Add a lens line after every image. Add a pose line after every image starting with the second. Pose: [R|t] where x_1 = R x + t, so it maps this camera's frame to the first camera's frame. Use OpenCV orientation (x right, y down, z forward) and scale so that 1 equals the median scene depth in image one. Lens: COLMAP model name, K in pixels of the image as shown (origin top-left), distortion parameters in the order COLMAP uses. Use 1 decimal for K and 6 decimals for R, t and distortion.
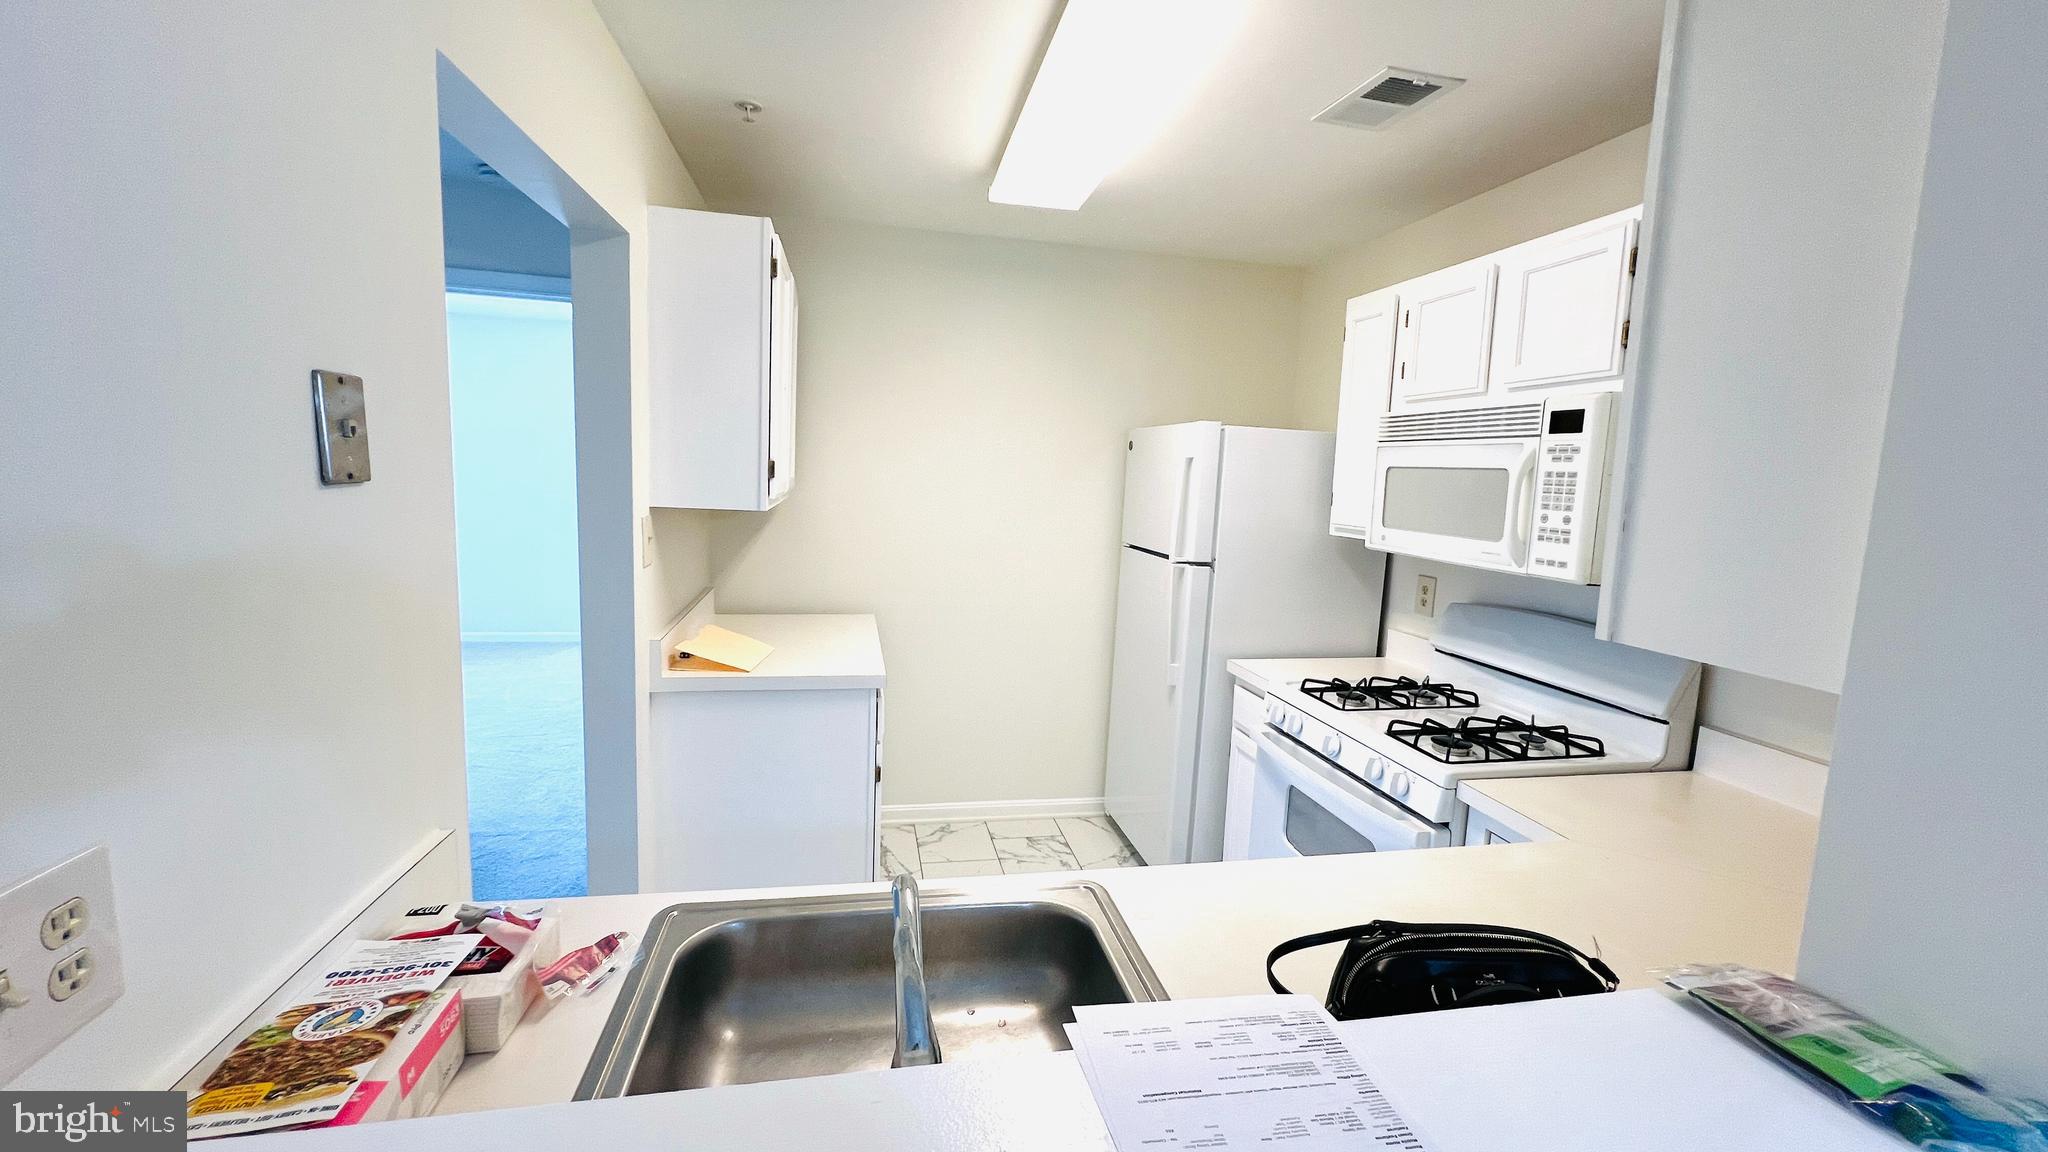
lens RADIAL K [[815.9, 0, 1020.1], [0, 815.9, 567.7], [0, 0, 1]] dist [-0.001804, -0.000075]
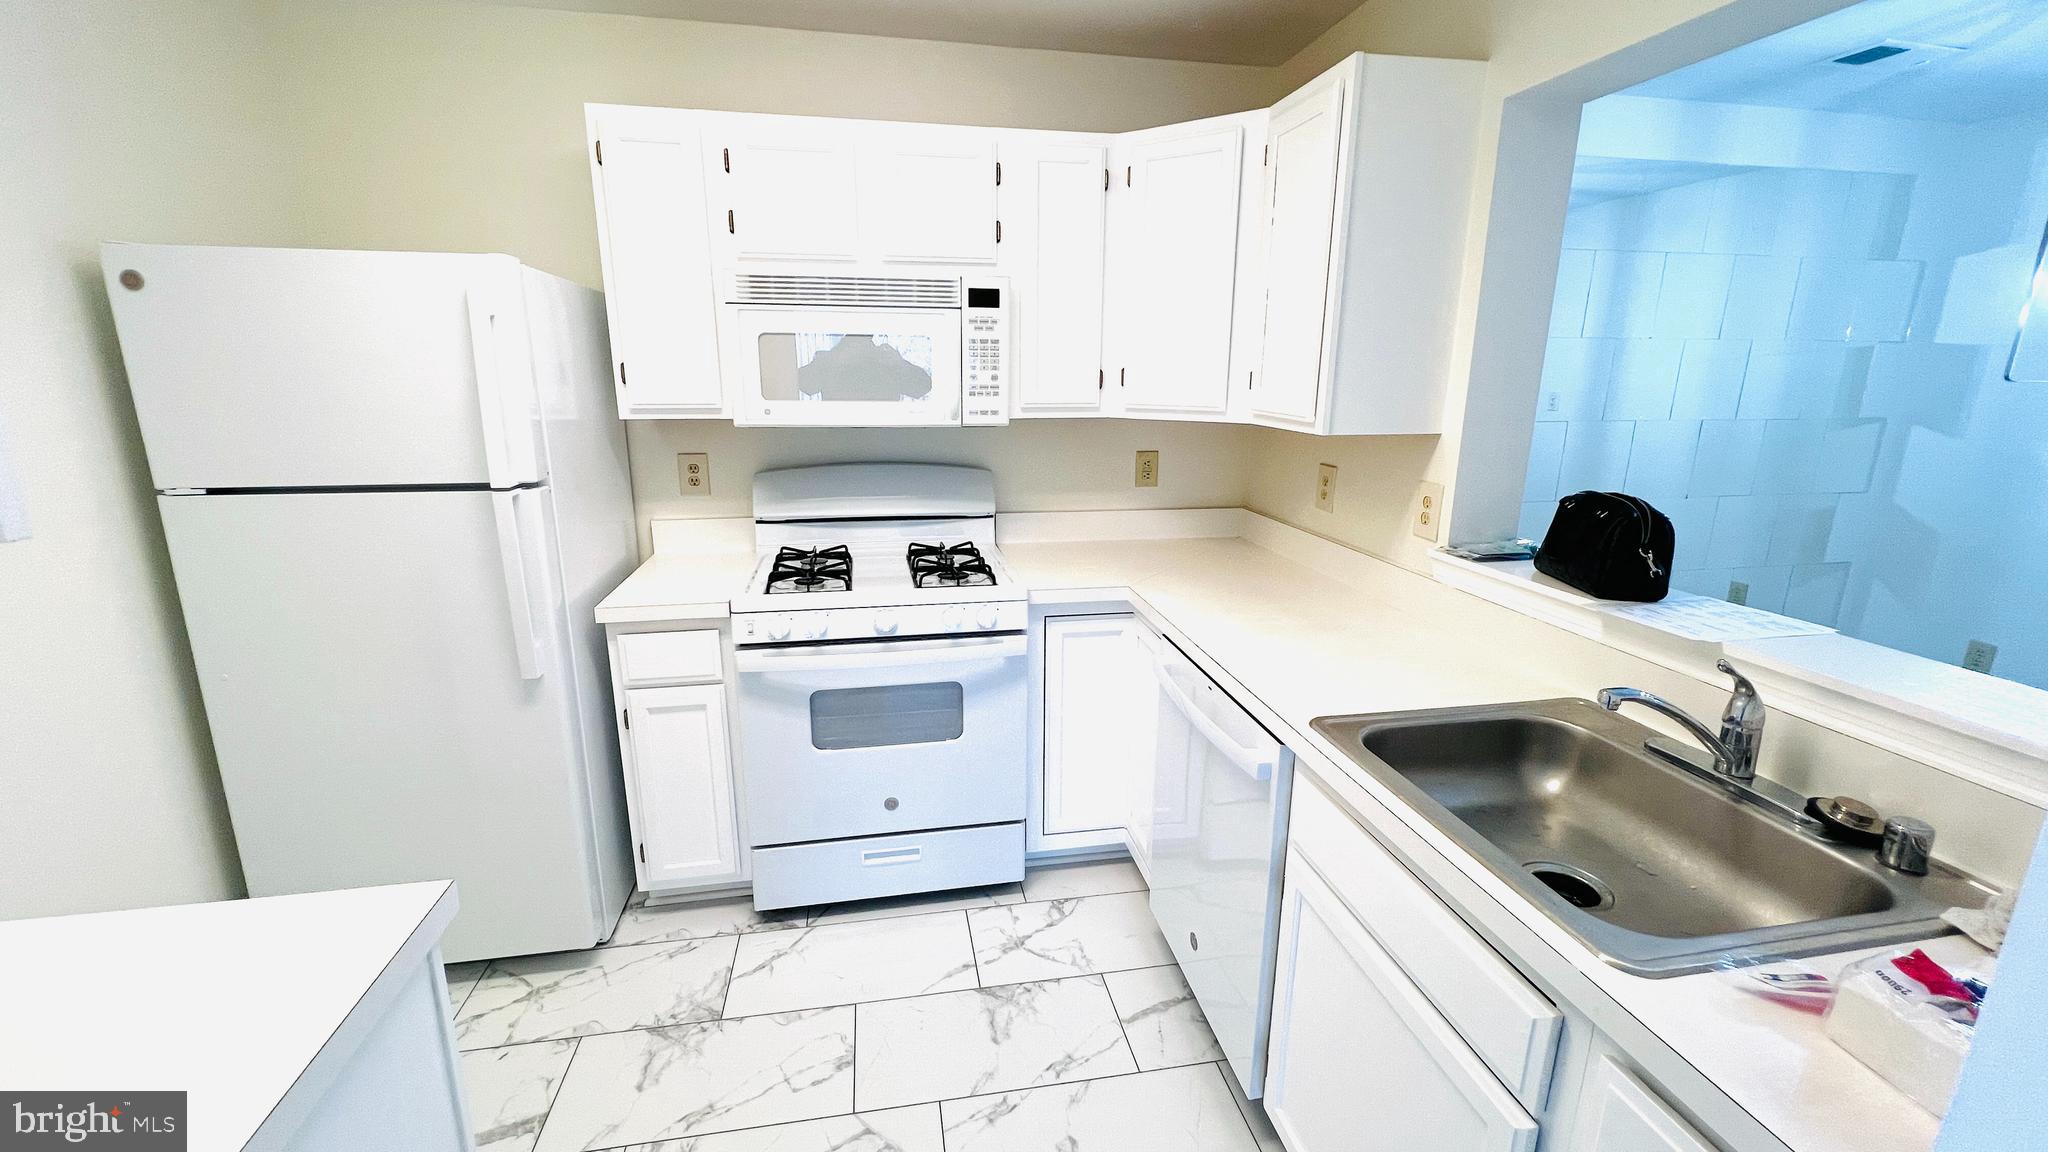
lens RADIAL K [[815.9, 0, 1020.1], [0, 815.9, 567.7], [0, 0, 1]] dist [-0.001804, -0.000075]
pose [[0.020302, -0.274115, 0.961483, -0.643173], [0.112591, 0.956190, 0.270229, -0.112661], [-0.993434, 0.102768, 0.050275, 0.905809]]
